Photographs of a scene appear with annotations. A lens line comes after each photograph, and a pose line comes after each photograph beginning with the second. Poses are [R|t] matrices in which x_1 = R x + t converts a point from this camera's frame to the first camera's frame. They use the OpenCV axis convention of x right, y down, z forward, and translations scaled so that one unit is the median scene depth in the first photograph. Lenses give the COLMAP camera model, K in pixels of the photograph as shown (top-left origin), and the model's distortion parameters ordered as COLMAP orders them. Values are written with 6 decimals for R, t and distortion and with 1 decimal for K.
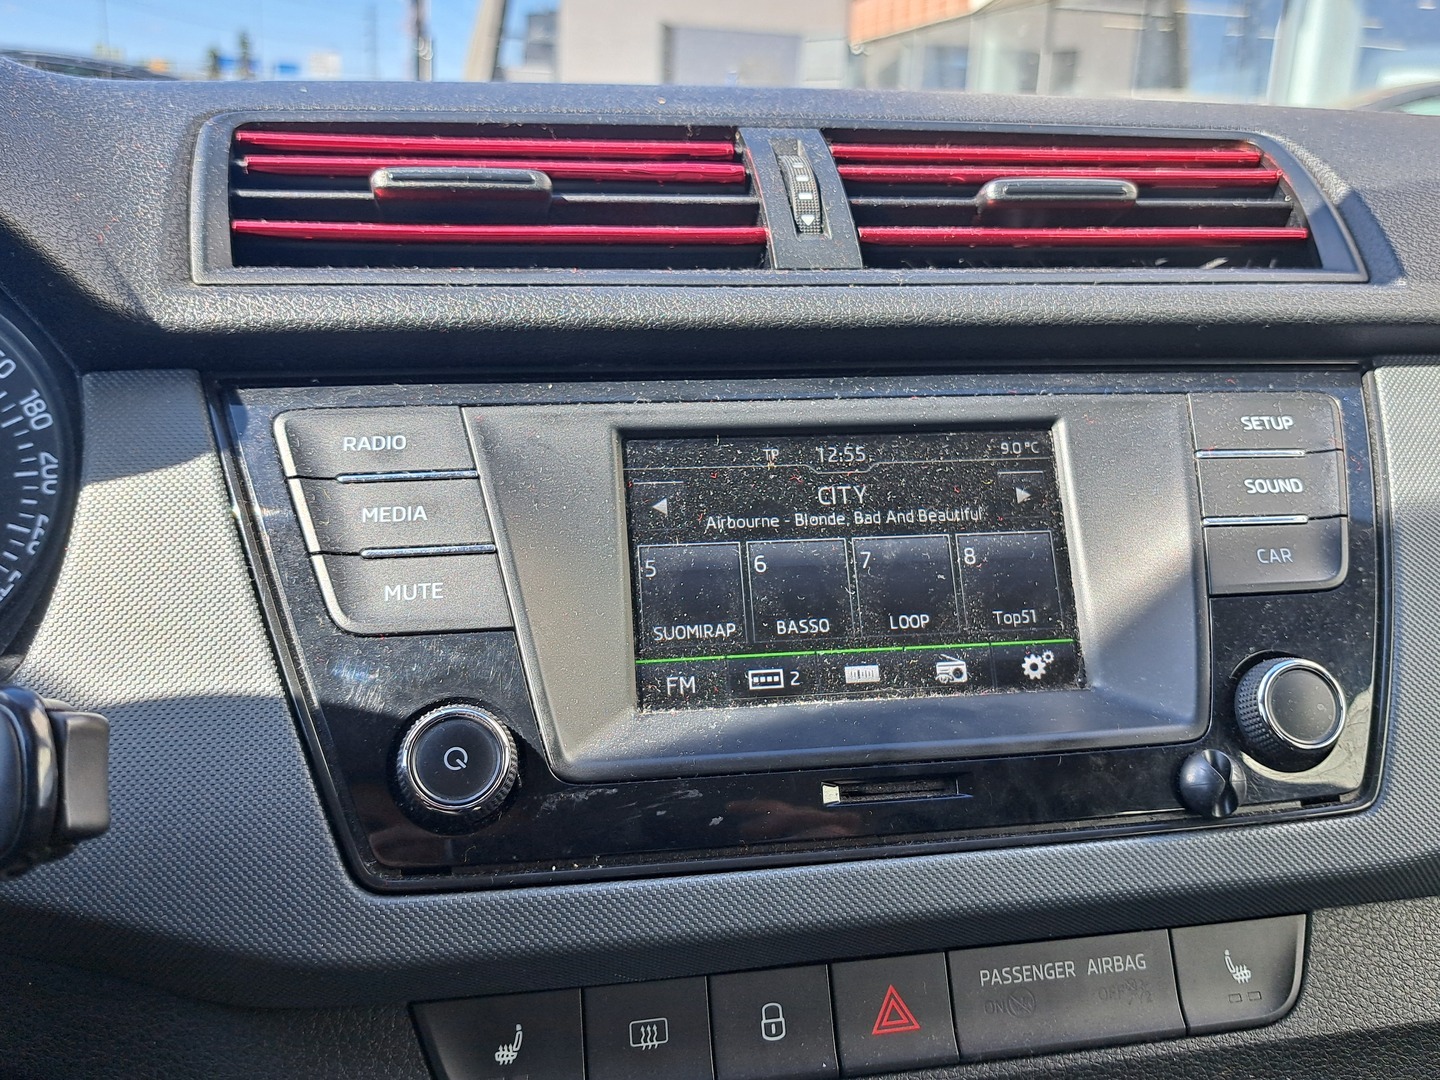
lens RADIAL K [[1248.4, 0, 719.8], [0, 1248.4, 579.1], [0, 0, 1]] dist [0.127697, -0.210005]
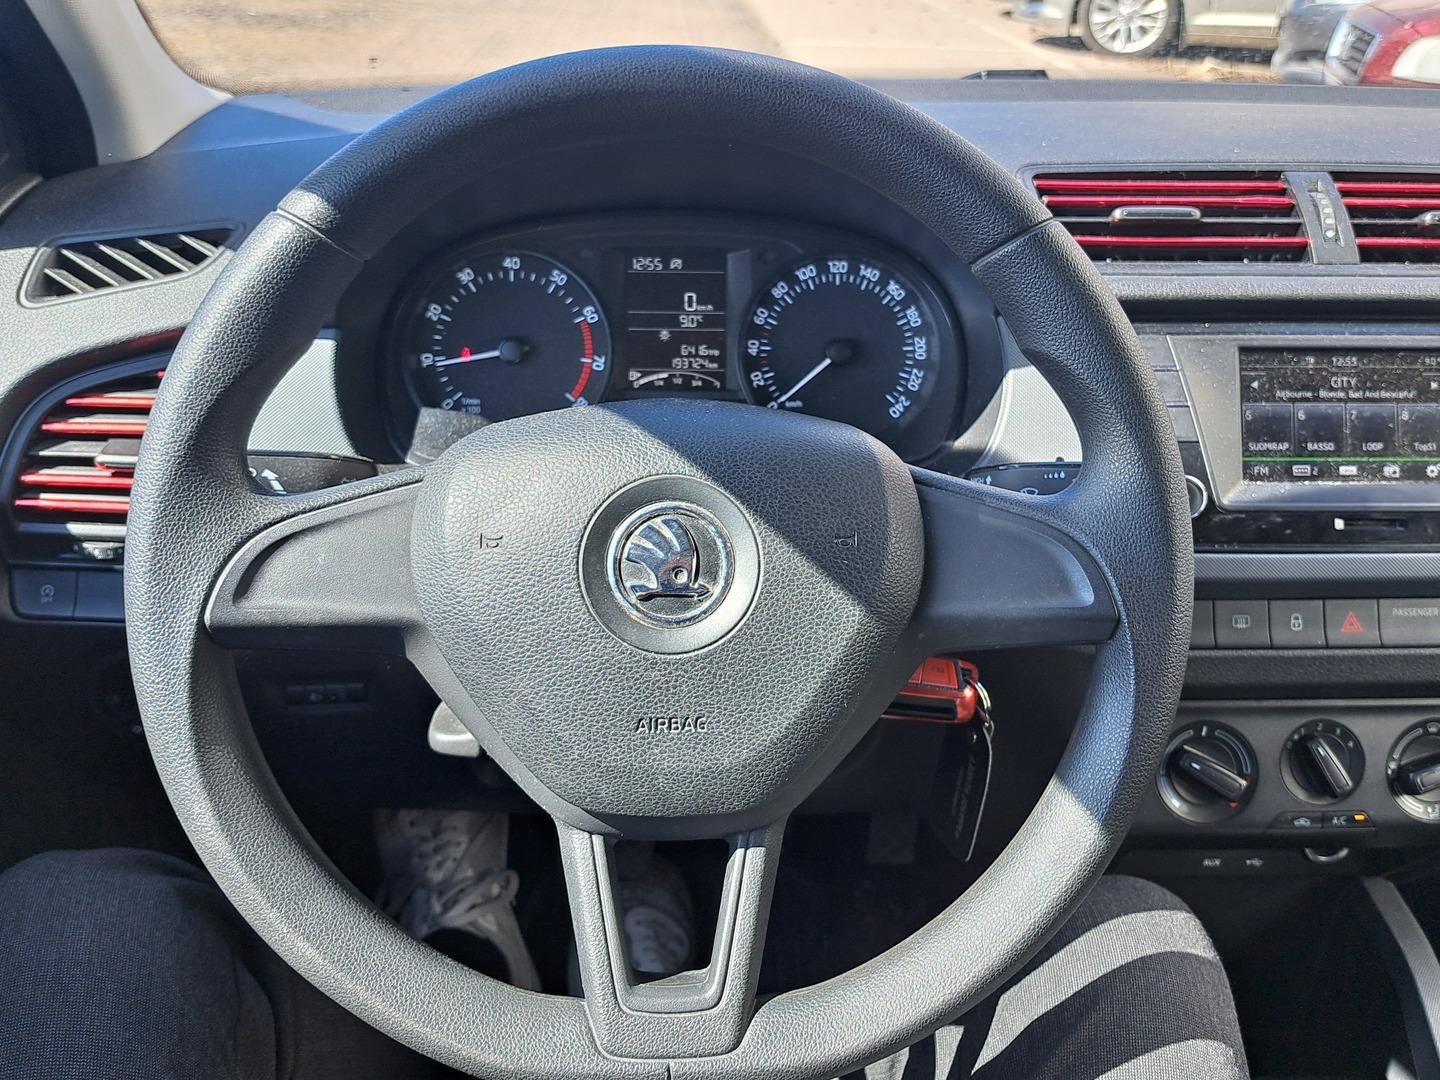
lens RADIAL K [[1303.0, 0, 720.0], [0, 1303.0, 540.0], [0, 0, 1]] dist [0.073311, -0.101416]
pose [[0.991692, 0.064599, -0.111242, -0.671326], [-0.047605, 0.987667, 0.149159, -0.087415], [0.119506, -0.142624, 0.982536, -1.300245]]
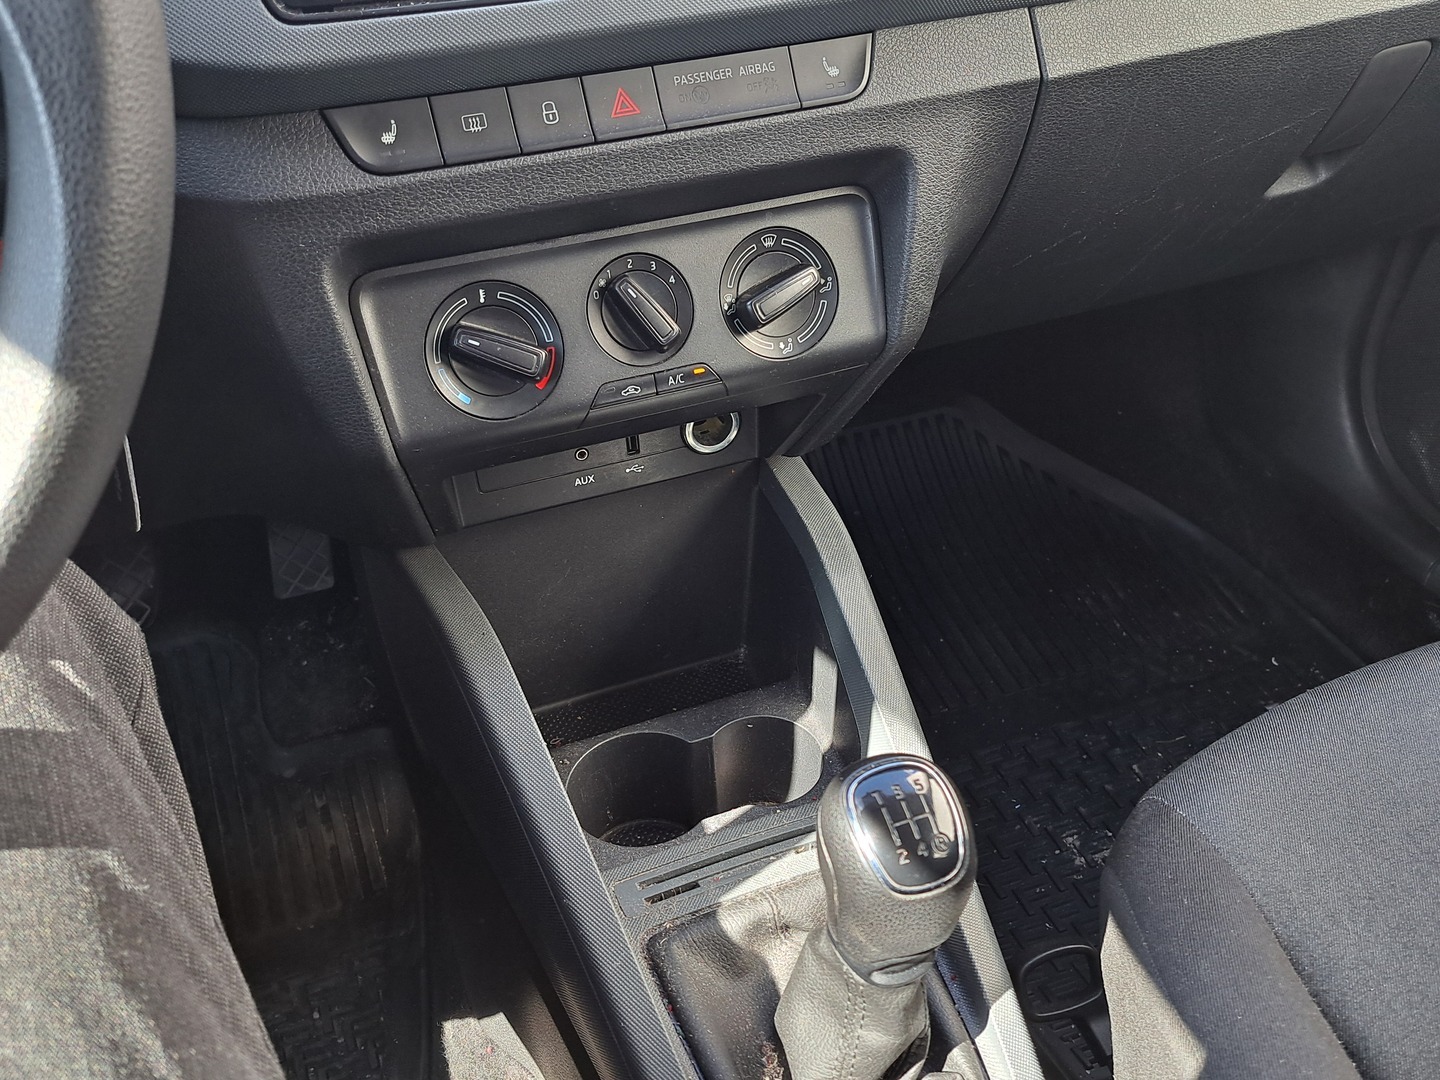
lens RADIAL K [[1303.0, 0, 720.0], [0, 1303.0, 540.0], [0, 0, 1]] dist [0.073311, -0.101416]
pose [[0.979715, -0.141722, 0.141682, -0.056661], [0.089464, 0.941959, 0.323588, 0.316622], [-0.179318, -0.304349, 0.935530, -0.733206]]
